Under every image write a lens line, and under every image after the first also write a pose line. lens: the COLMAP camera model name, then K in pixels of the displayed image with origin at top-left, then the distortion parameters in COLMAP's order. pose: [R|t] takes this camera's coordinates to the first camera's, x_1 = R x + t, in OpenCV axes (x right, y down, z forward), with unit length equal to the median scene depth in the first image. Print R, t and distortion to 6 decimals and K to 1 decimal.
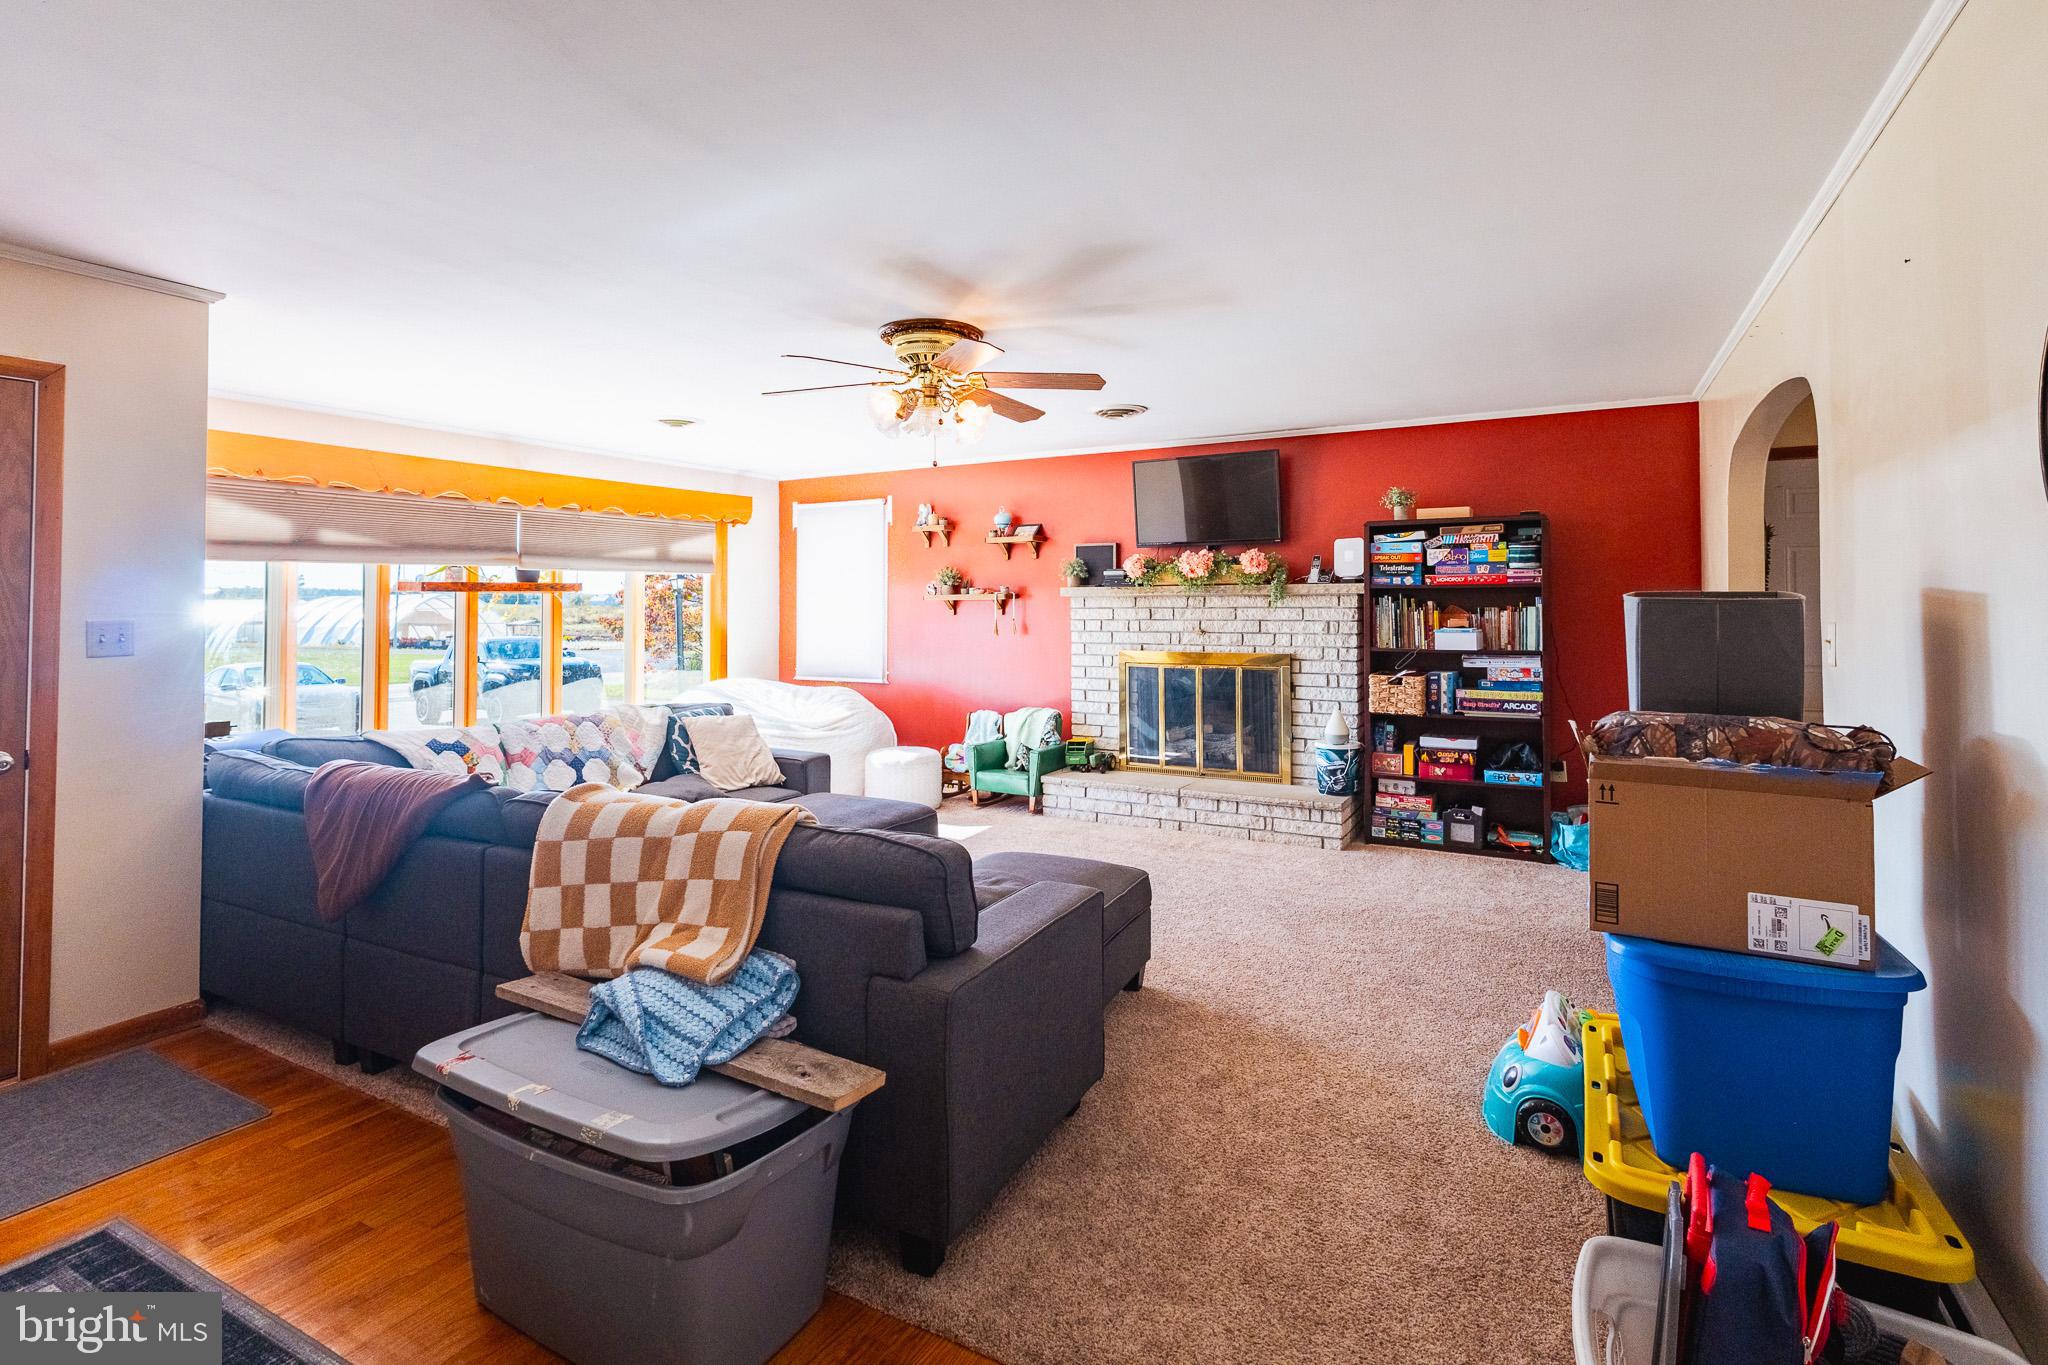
lens RADIAL K [[968.2, 0, 1029.8], [0, 968.2, 580.4], [0, 0, 1]] dist [-0.002510, 0.000316]
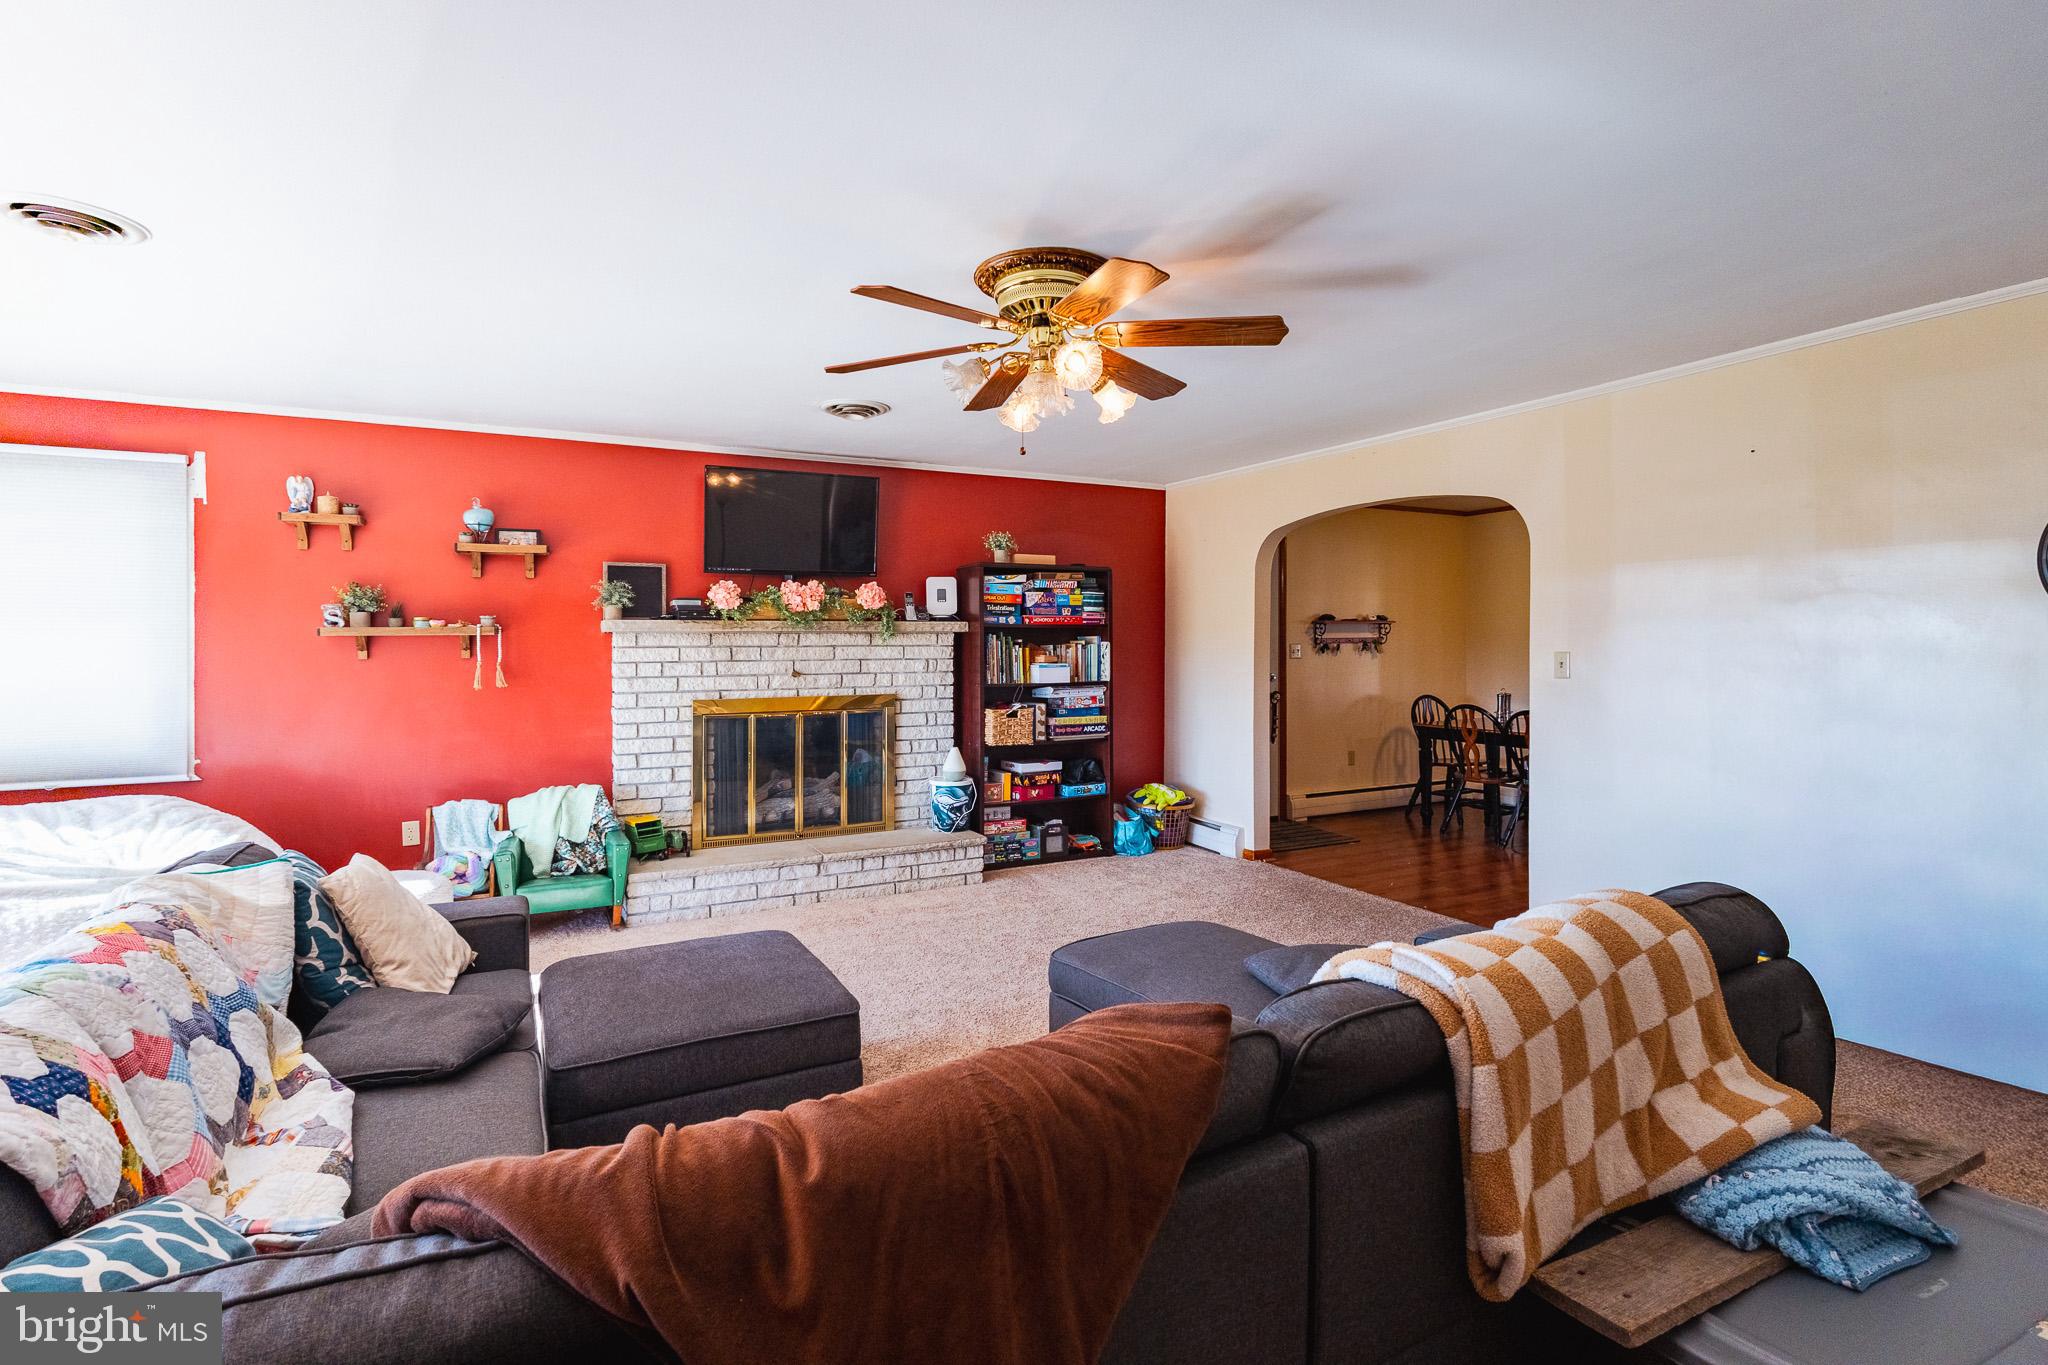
lens RADIAL K [[948.5, 0, 1022.2], [0, 948.5, 649.0], [0, 0, 1]] dist [-0.000001, 0.000216]
pose [[0.563926, -0.004126, 0.825815, -0.464247], [-0.019456, 0.999644, 0.018280, 0.012545], [-0.825596, -0.026376, 0.563644, 0.391981]]
